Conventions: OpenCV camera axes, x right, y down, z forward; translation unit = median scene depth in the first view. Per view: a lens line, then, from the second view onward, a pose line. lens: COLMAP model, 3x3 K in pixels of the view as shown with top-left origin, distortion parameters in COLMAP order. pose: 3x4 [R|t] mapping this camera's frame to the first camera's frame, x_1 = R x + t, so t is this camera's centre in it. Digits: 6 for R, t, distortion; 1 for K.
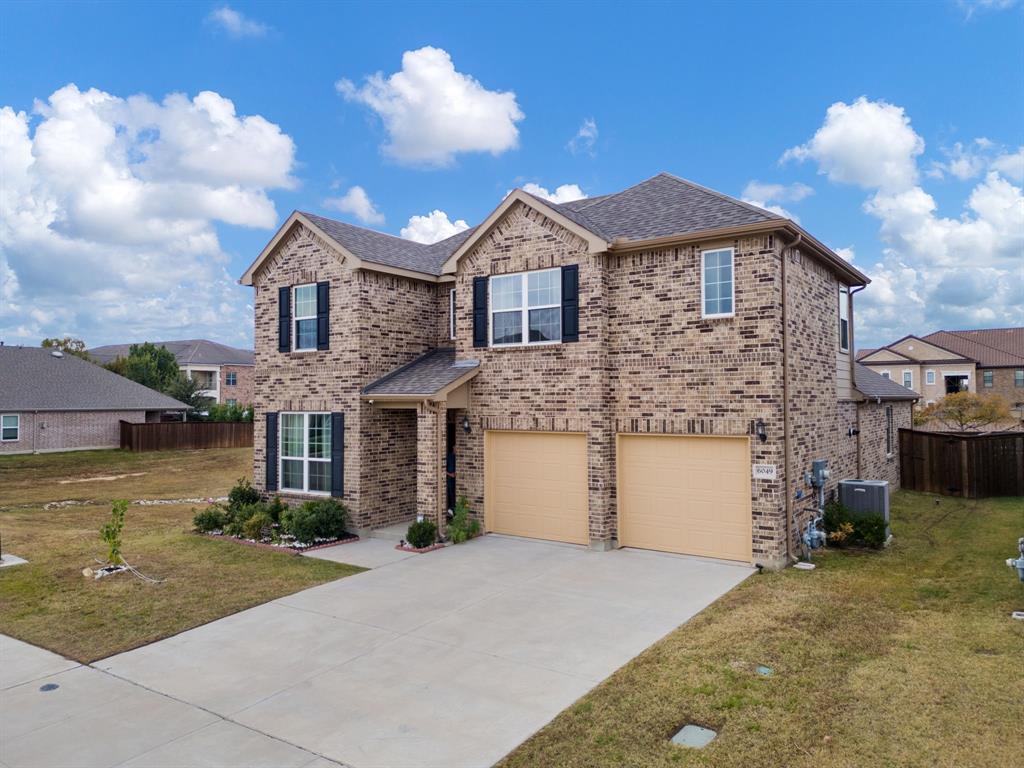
lens RADIAL K [[711.9, 0, 494.6], [0, 711.9, 356.5], [0, 0, 1]] dist [0.057809, -0.040055]
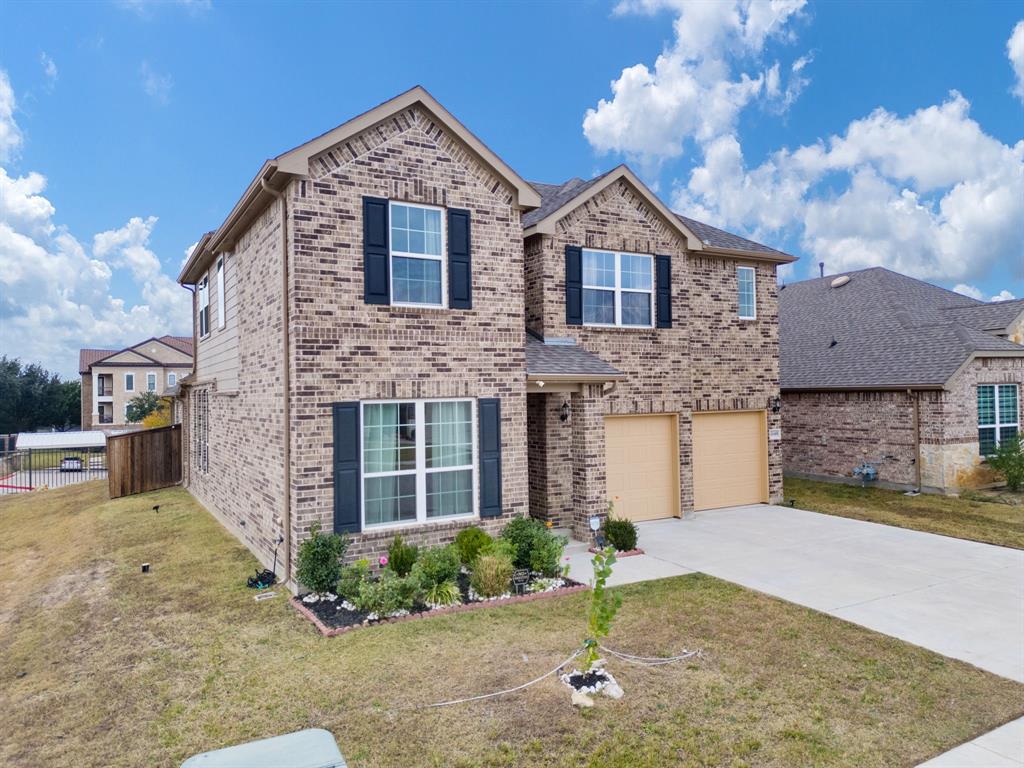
lens RADIAL K [[711.9, 0, 525.8], [0, 711.9, 366.3], [0, 0, 1]] dist [0.057809, -0.040055]
pose [[0.428526, 0.033524, 0.902907, -0.888881], [-0.039553, 0.999049, -0.018322, 0.060485], [-0.902663, -0.027861, 0.429444, 0.693028]]
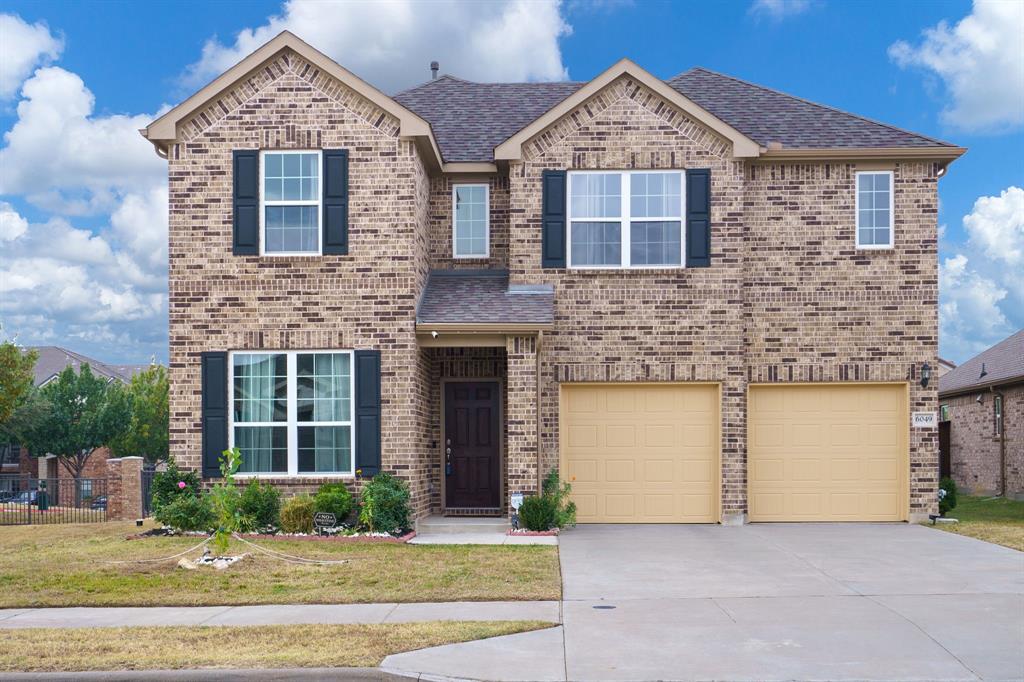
lens RADIAL K [[1274.8, 0, 502.5], [0, 1274.8, 404.9], [0, 0, 1]] dist [-0.030507, 0.000000]
pose [[0.841105, 0.021863, 0.540429, -0.785751], [-0.035122, 0.999282, 0.014236, 0.112722], [-0.539730, -0.030955, 0.841269, -0.061663]]
